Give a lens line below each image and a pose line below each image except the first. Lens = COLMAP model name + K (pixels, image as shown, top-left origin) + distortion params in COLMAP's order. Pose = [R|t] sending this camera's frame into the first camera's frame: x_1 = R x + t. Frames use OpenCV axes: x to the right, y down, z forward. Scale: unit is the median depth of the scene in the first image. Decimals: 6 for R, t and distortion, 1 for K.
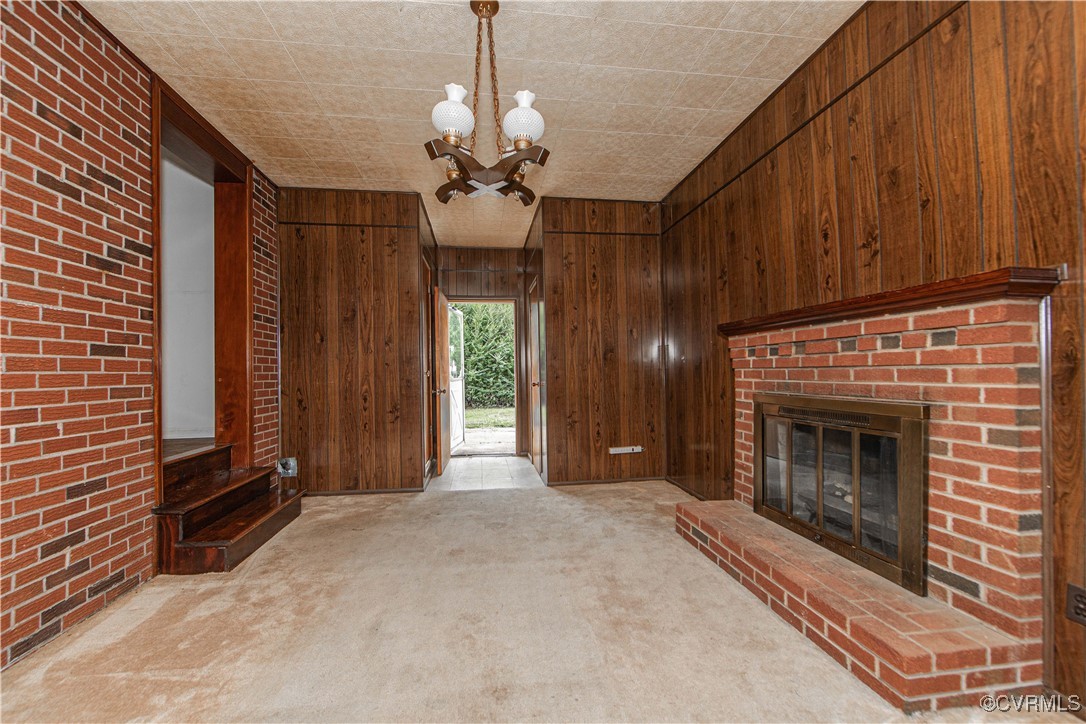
lens RADIAL K [[449.1, 0, 542.9], [0, 449.1, 368.9], [0, 0, 1]] dist [0.000481, 0.000425]
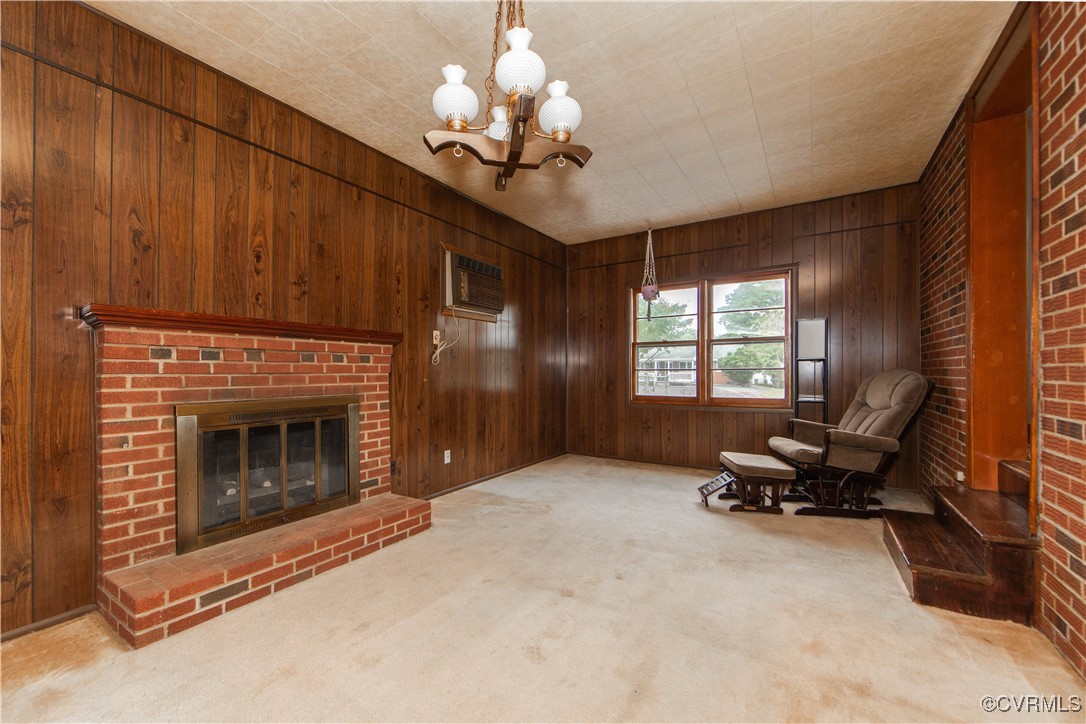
lens RADIAL K [[449.1, 0, 541.2], [0, 449.1, 366.7], [0, 0, 1]] dist [0.000481, 0.000425]
pose [[-0.779243, 0.019274, 0.626426, -0.747795], [0.004912, 0.999684, -0.024648, 0.011631], [-0.626703, -0.016129, -0.779091, 1.710275]]
